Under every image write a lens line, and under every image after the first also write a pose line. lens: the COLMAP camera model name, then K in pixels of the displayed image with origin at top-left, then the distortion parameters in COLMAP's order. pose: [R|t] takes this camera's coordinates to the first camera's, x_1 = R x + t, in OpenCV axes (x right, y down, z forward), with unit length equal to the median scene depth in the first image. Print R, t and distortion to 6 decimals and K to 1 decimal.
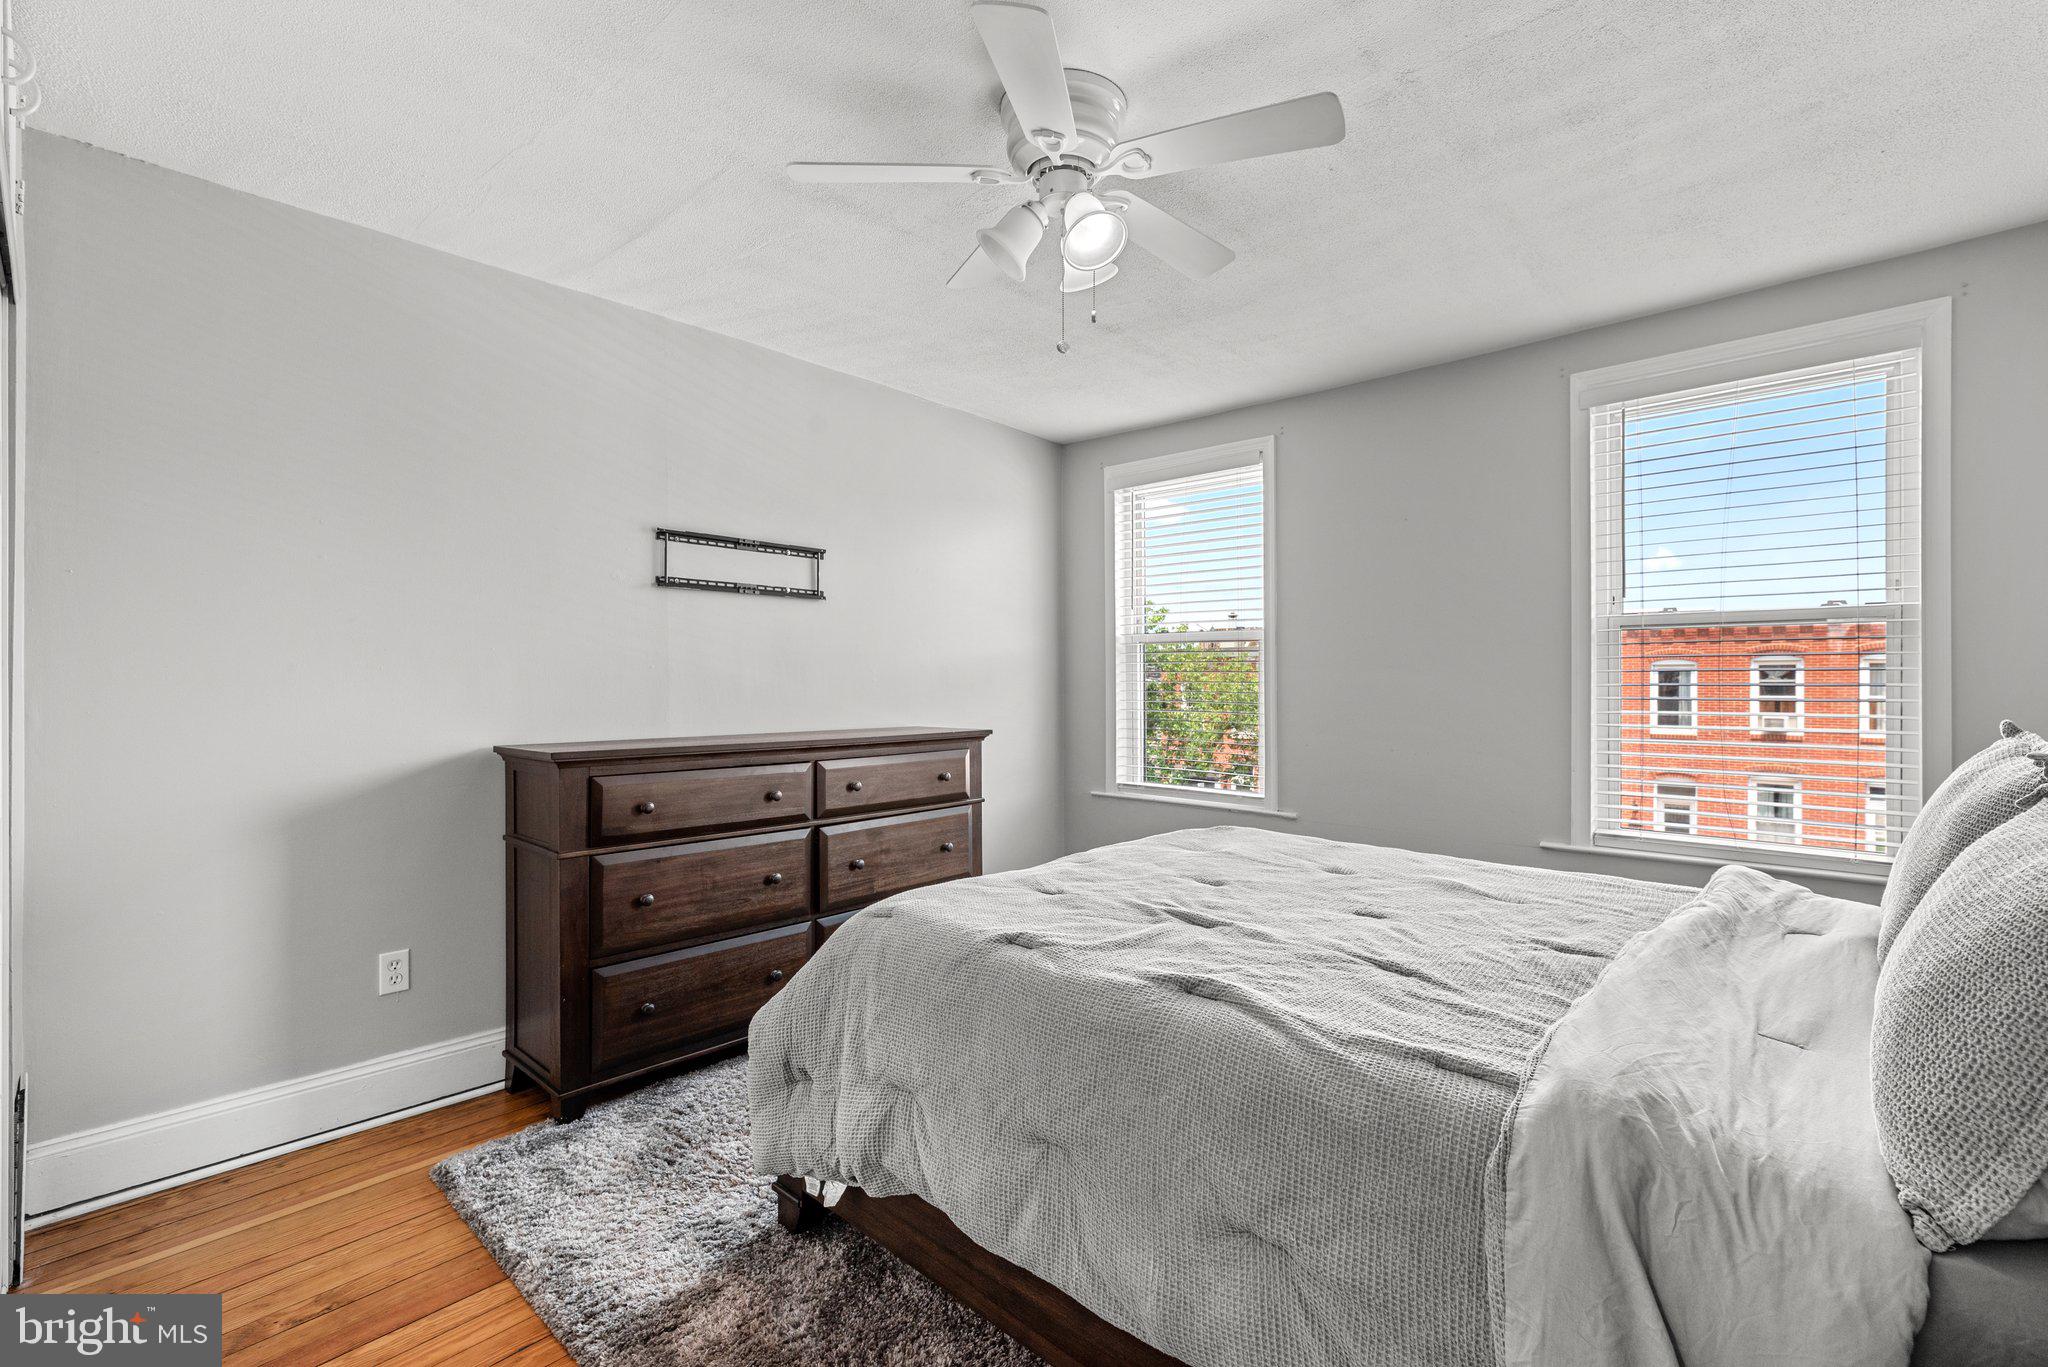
lens RADIAL K [[906.5, 0, 1033.8], [0, 906.5, 677.2], [0, 0, 1]] dist [0.000628, -0.000381]
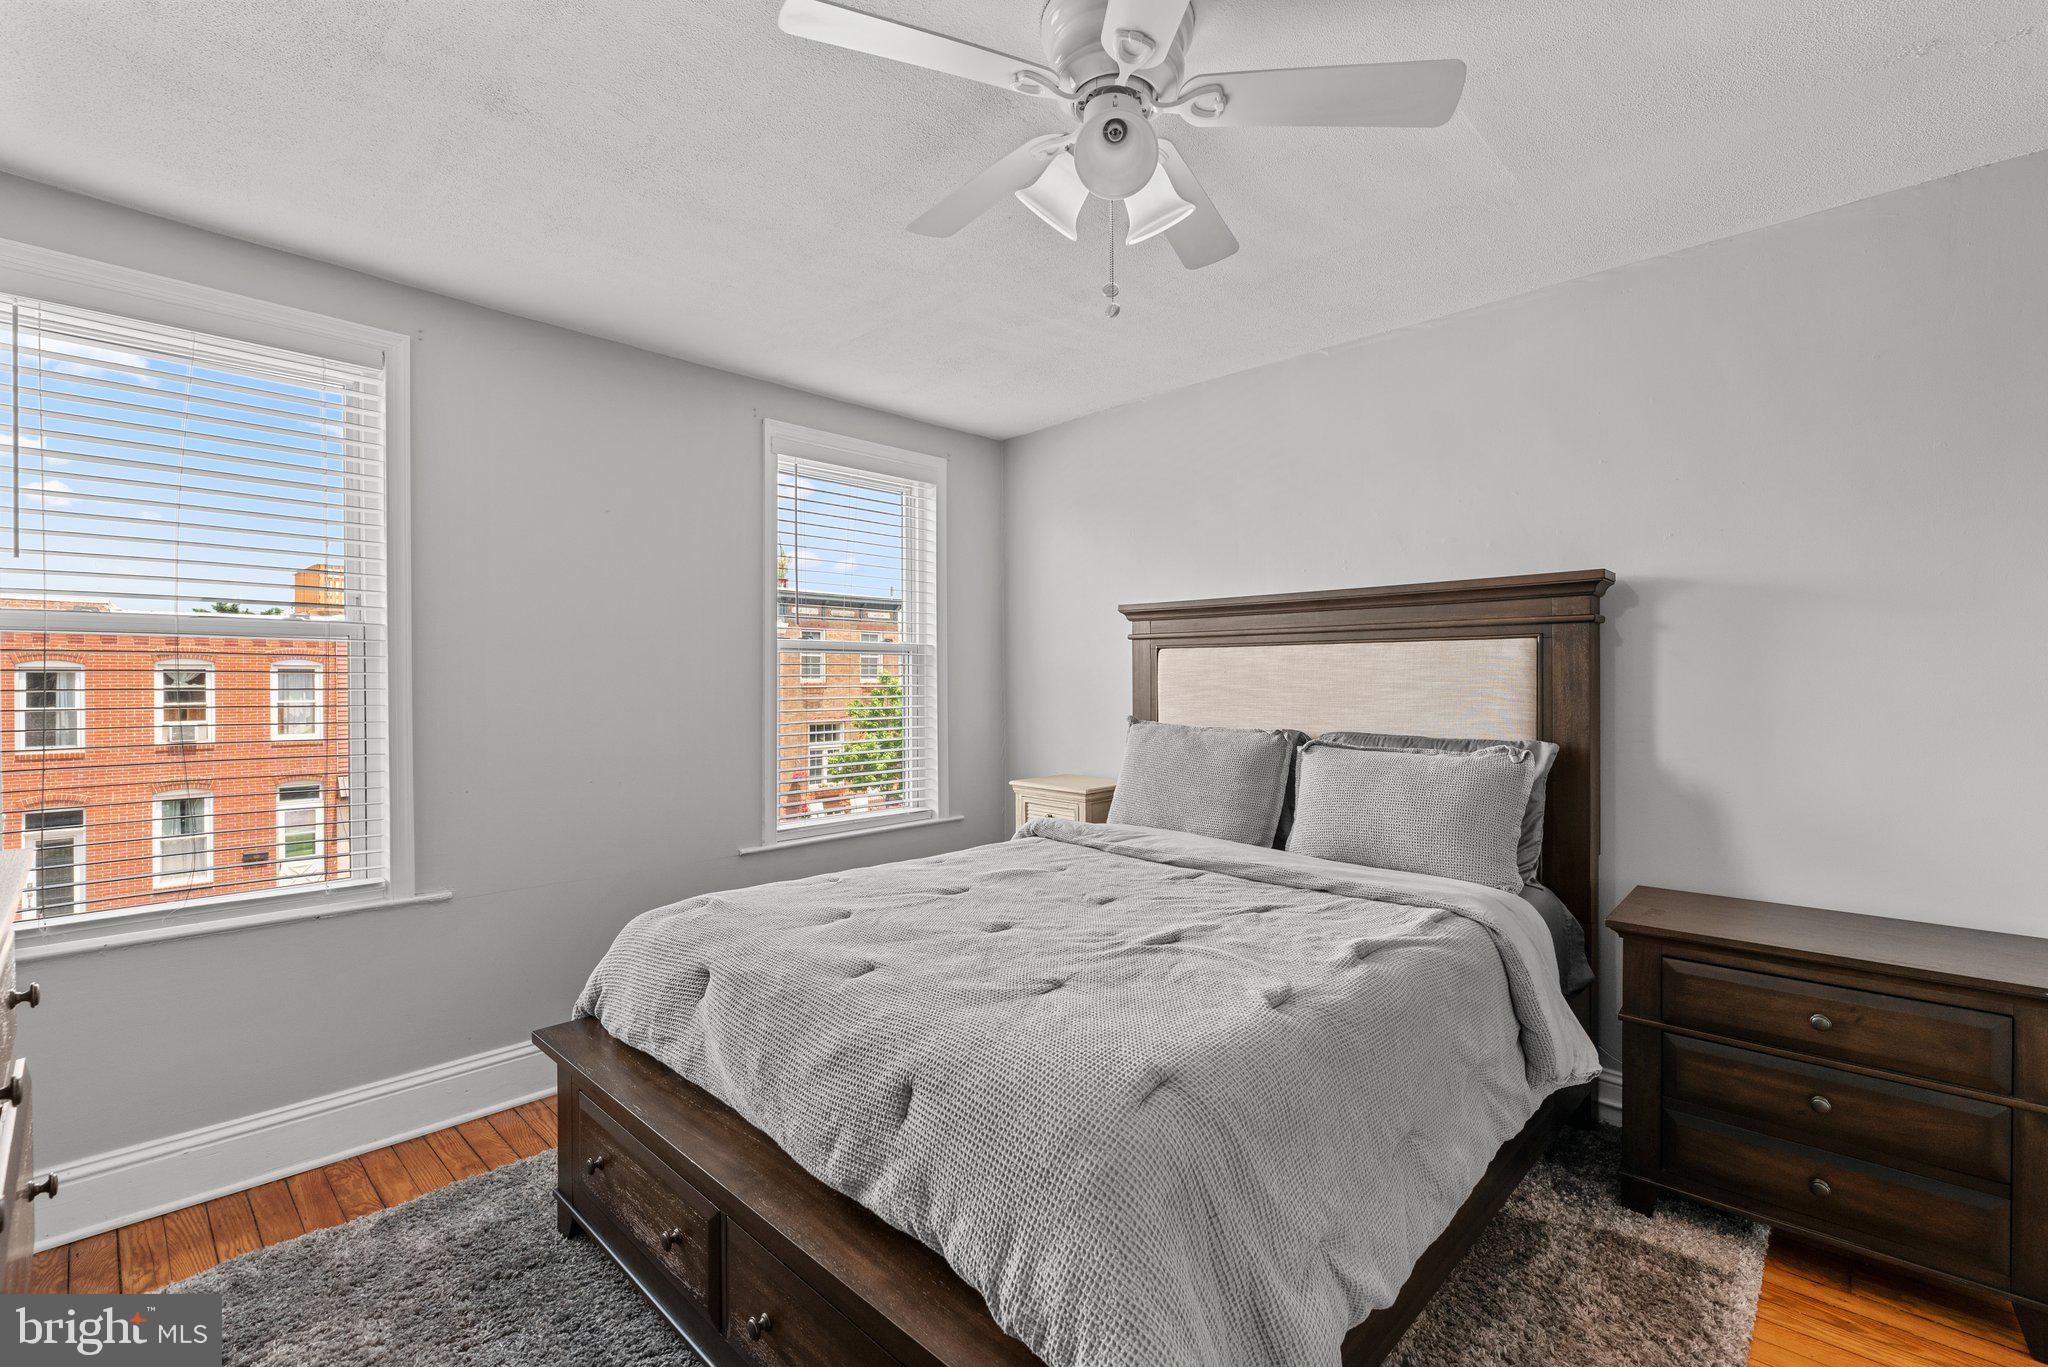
lens RADIAL K [[906.5, 0, 1032.3], [0, 906.5, 673.2], [0, 0, 1]] dist [0.000628, -0.000381]
pose [[0.006590, 0.006732, 0.999956, -0.503128], [-0.000917, 0.999977, -0.006726, -0.017136], [-0.999978, -0.000873, 0.006596, 0.672005]]
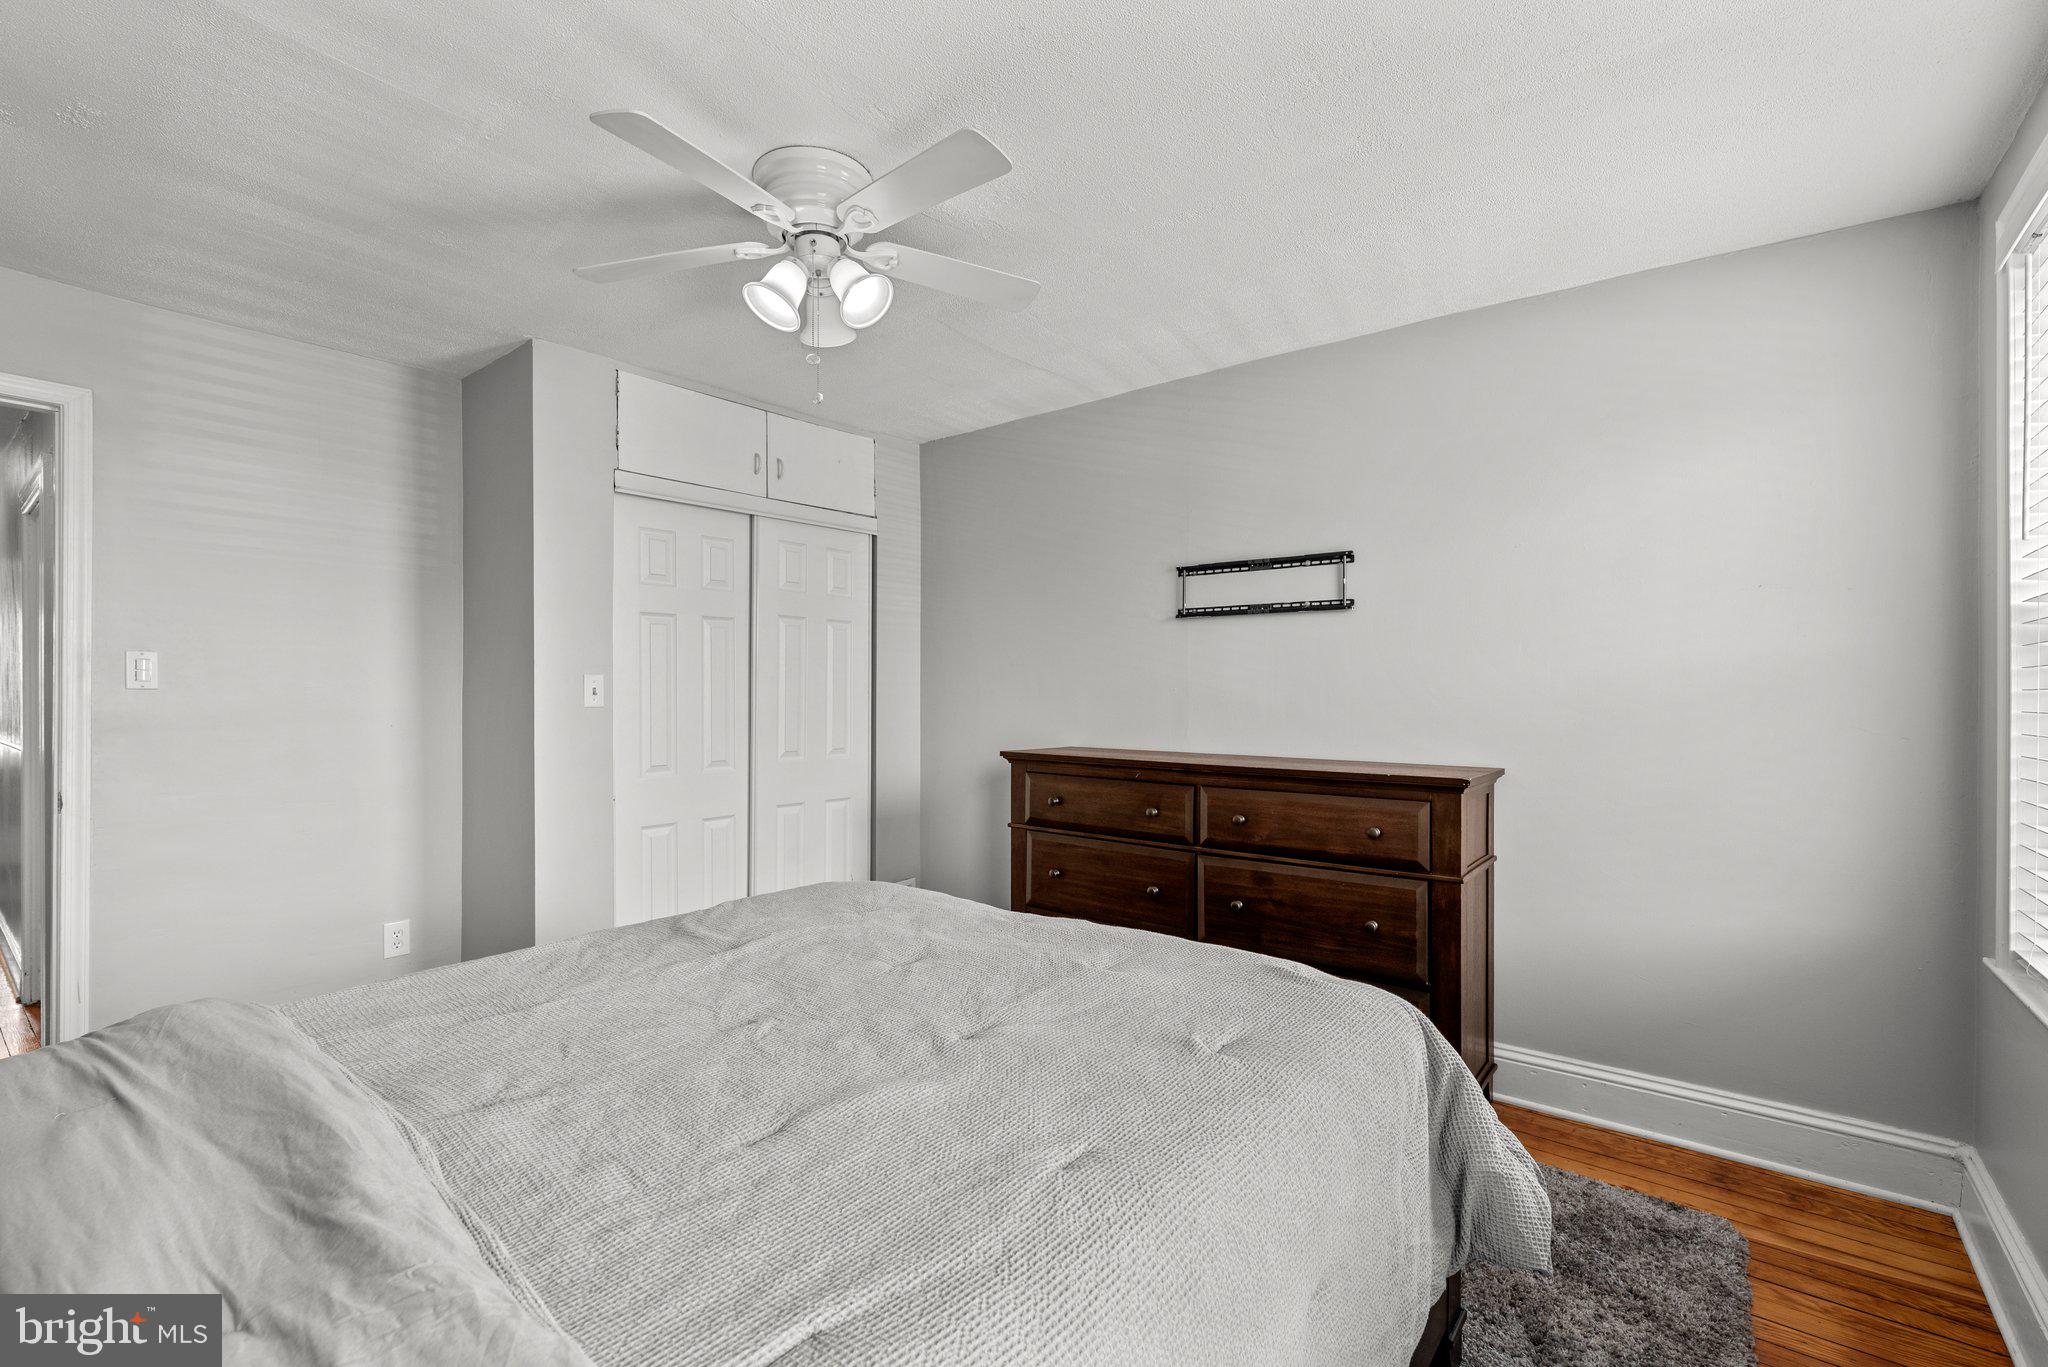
lens RADIAL K [[906.5, 0, 1020.1], [0, 906.5, 686.2], [0, 0, 1]] dist [0.000628, -0.000381]
pose [[0.068781, -0.006057, -0.997613, 0.697199], [0.002349, 0.999980, -0.005910, -0.009198], [0.997629, -0.001937, 0.068794, 0.723199]]
